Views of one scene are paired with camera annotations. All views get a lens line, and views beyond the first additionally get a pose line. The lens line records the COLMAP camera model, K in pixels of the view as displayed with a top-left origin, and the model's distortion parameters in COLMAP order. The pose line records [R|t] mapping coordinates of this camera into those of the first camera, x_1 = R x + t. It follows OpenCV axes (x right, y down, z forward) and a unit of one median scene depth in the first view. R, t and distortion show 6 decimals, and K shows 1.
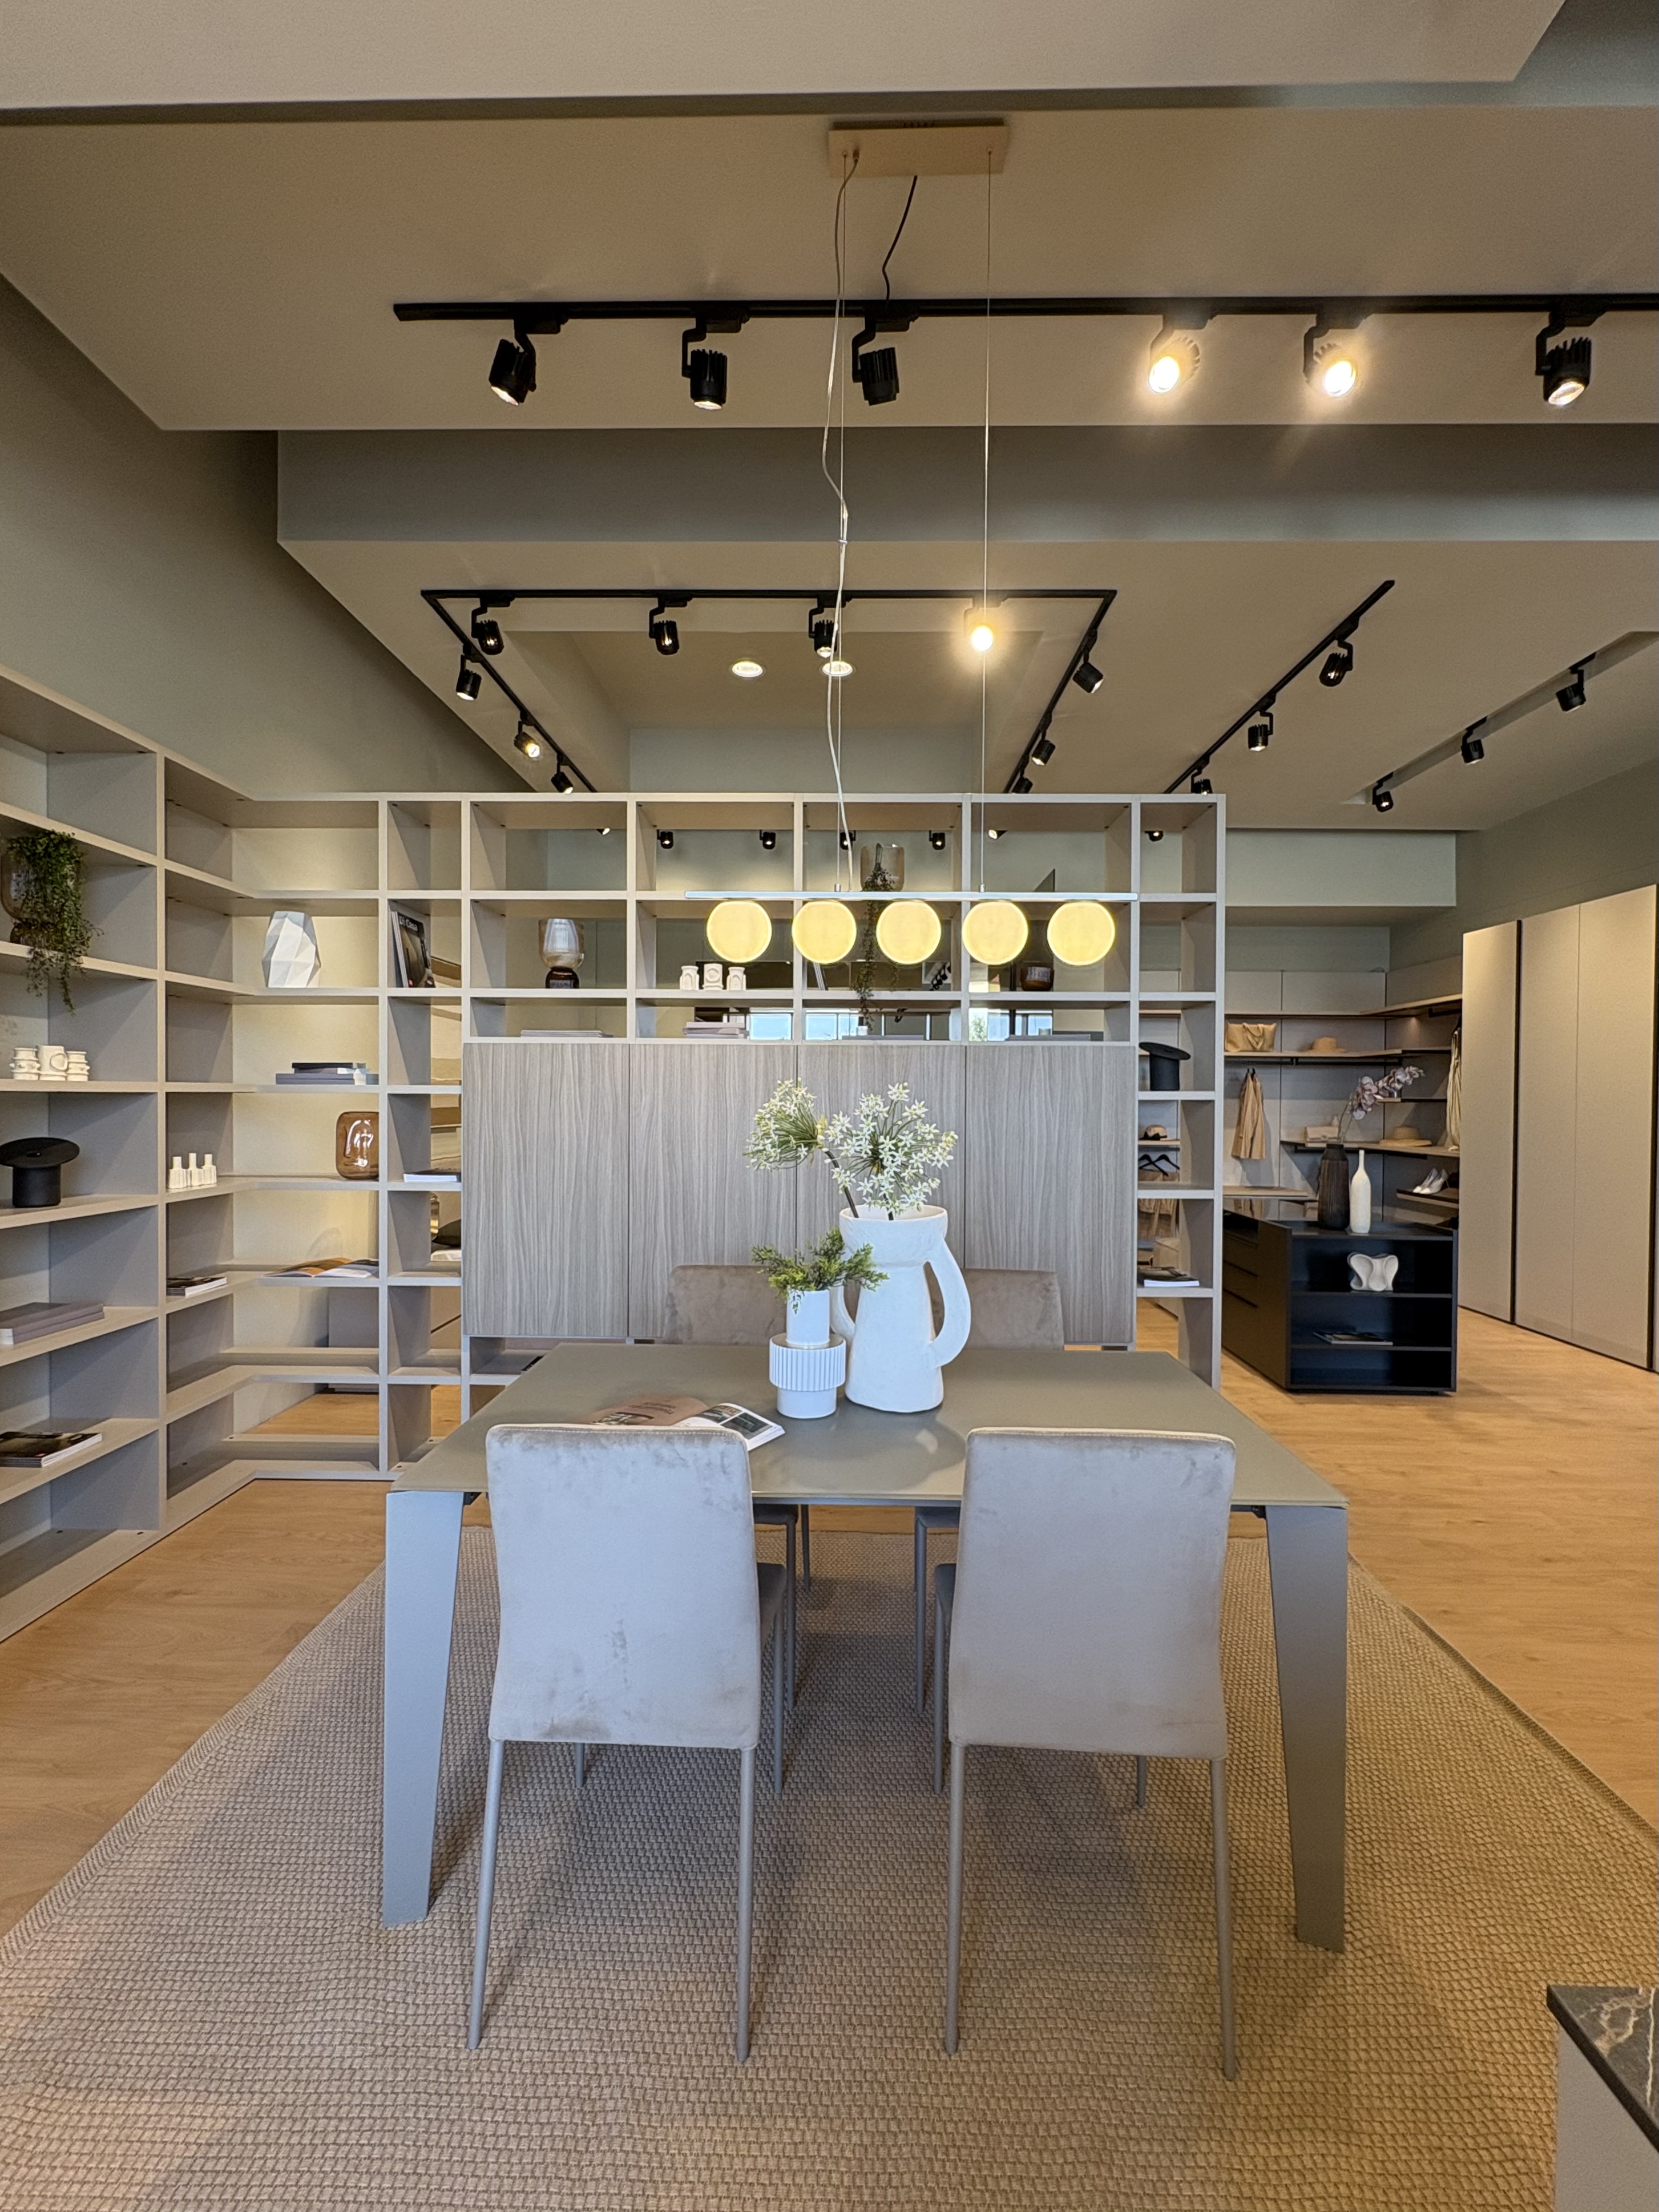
lens RADIAL K [[922.4, 0, 829.5], [0, 922.4, 1106.0], [0, 0, 1]] dist [0.000324, 0.000108]
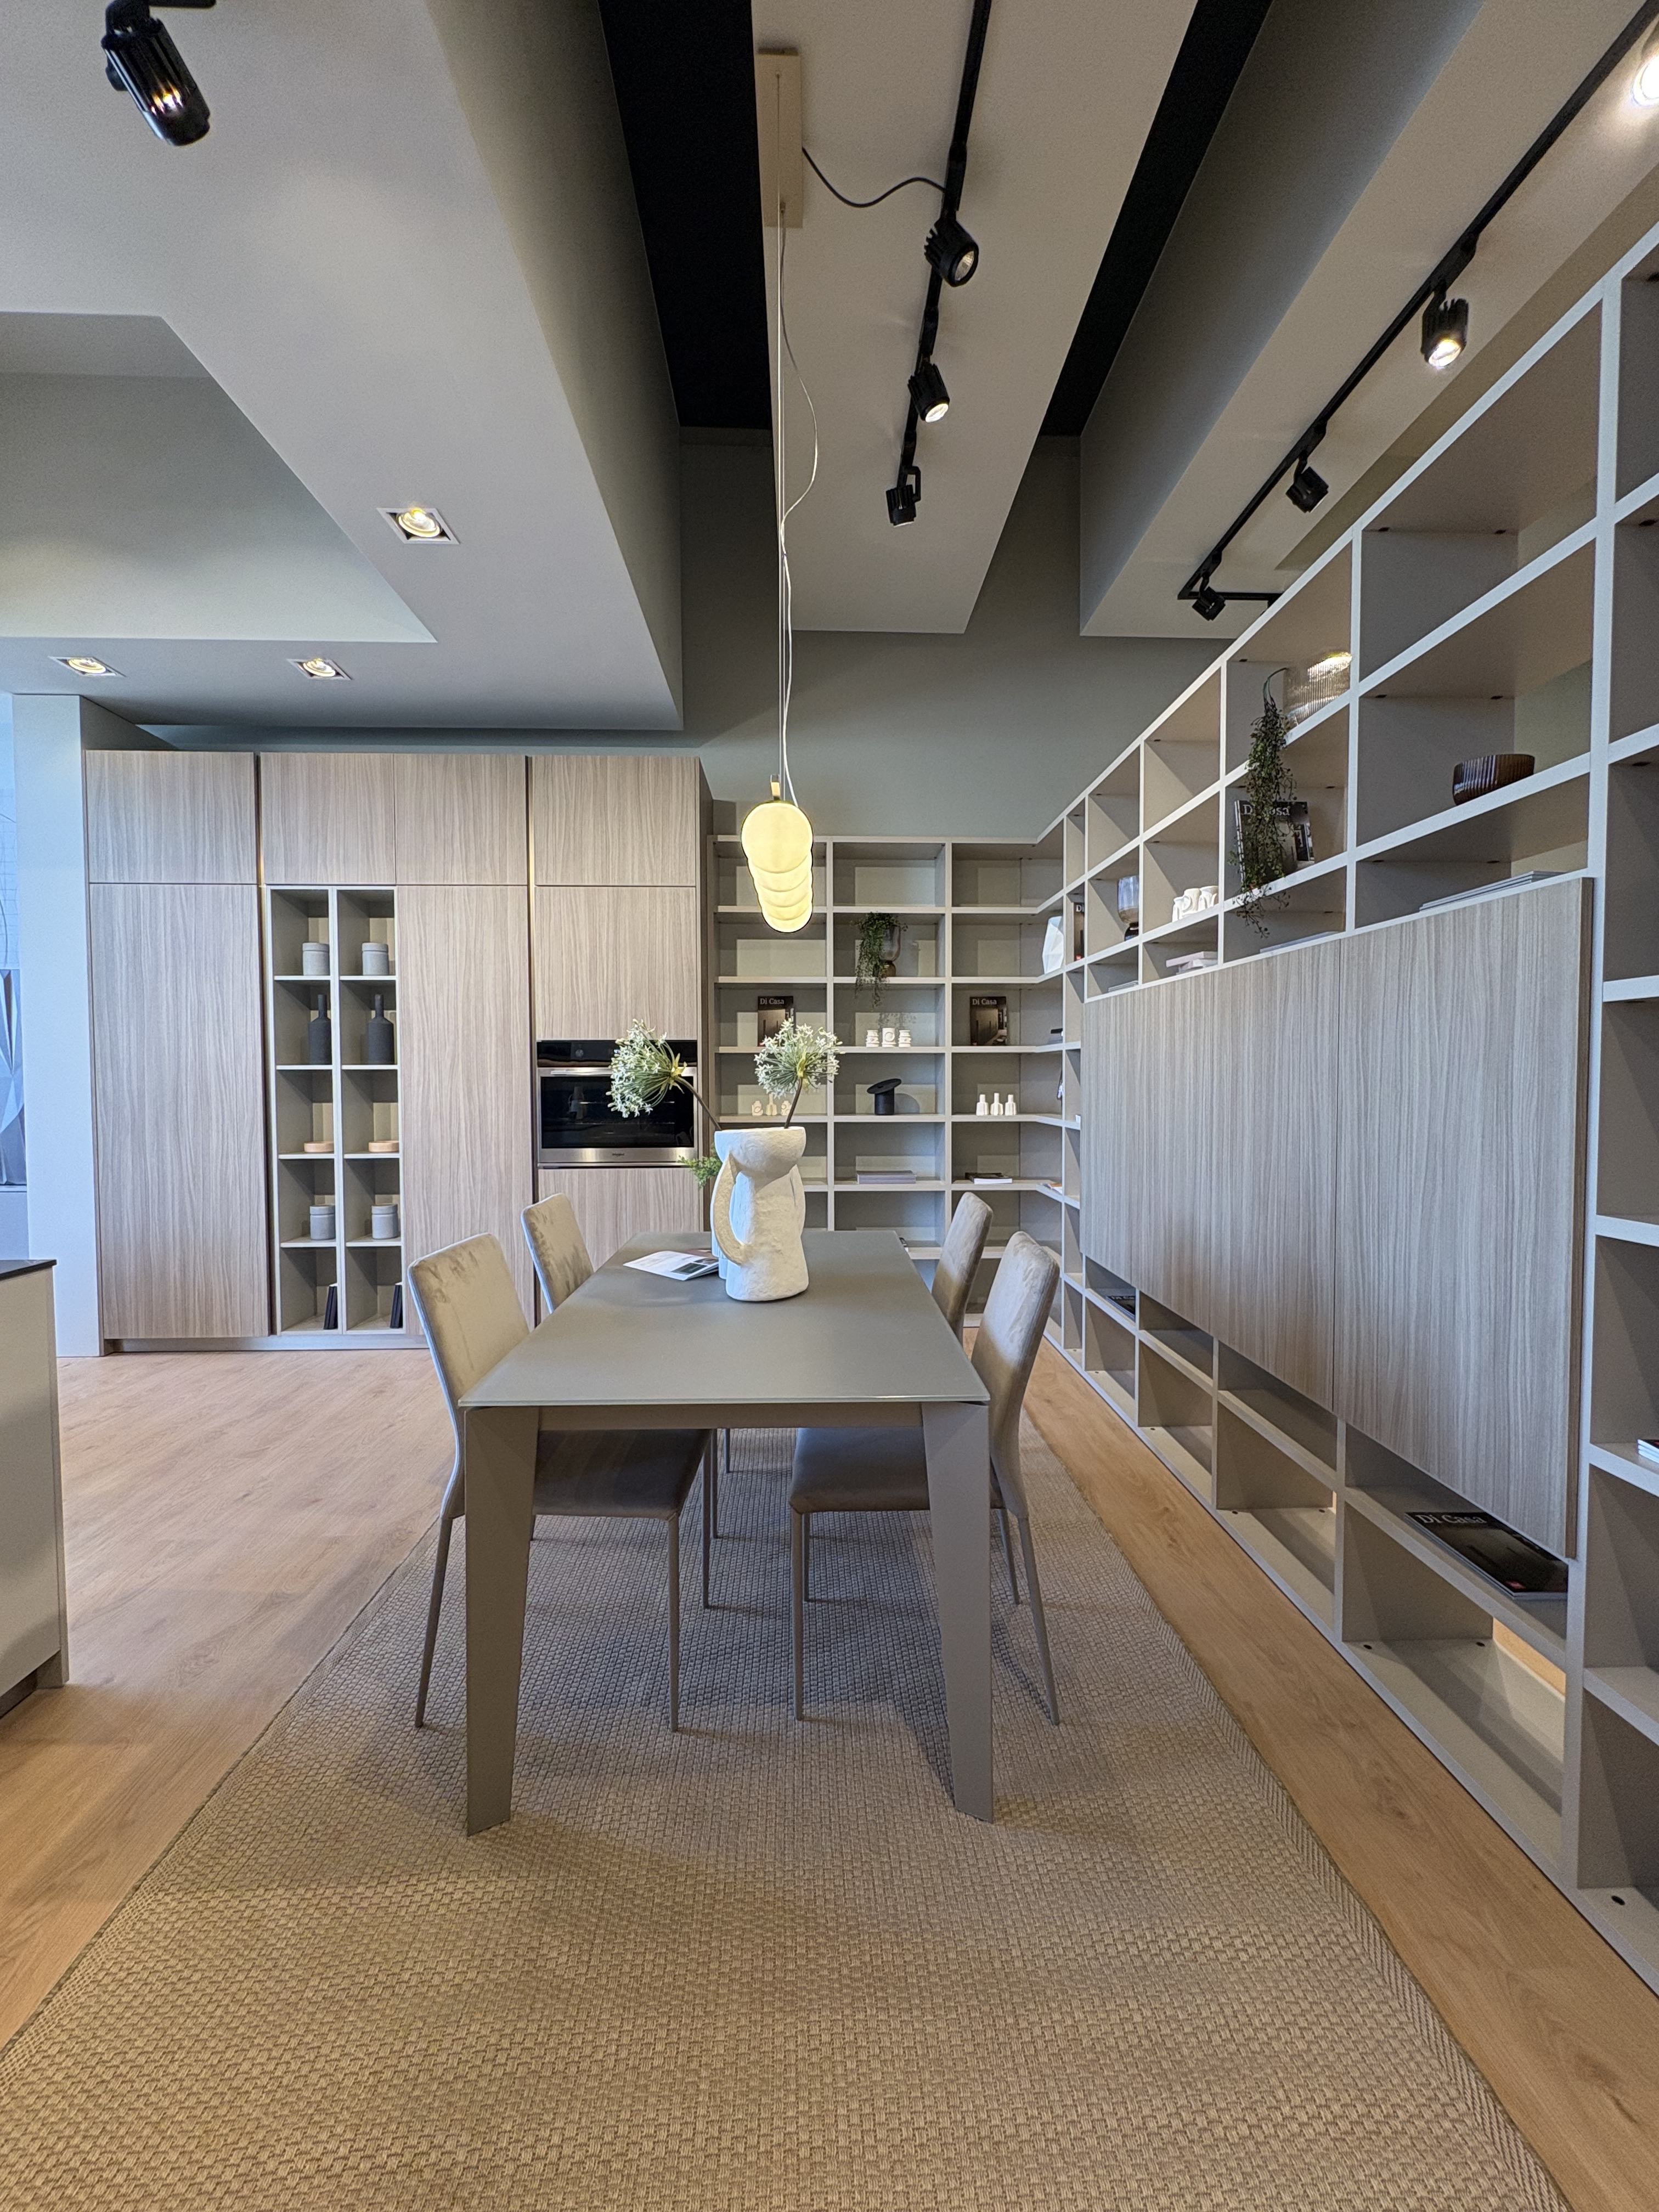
lens RADIAL K [[880.3, 0, 832.8], [0, 880.3, 1103.8], [0, 0, 1]] dist [0.000369, 0.000445]
pose [[0.058253, 0.025384, -0.997979, 0.703923], [-0.007468, 0.999660, 0.024991, 0.032940], [0.998274, 0.005998, 0.058423, 0.619065]]
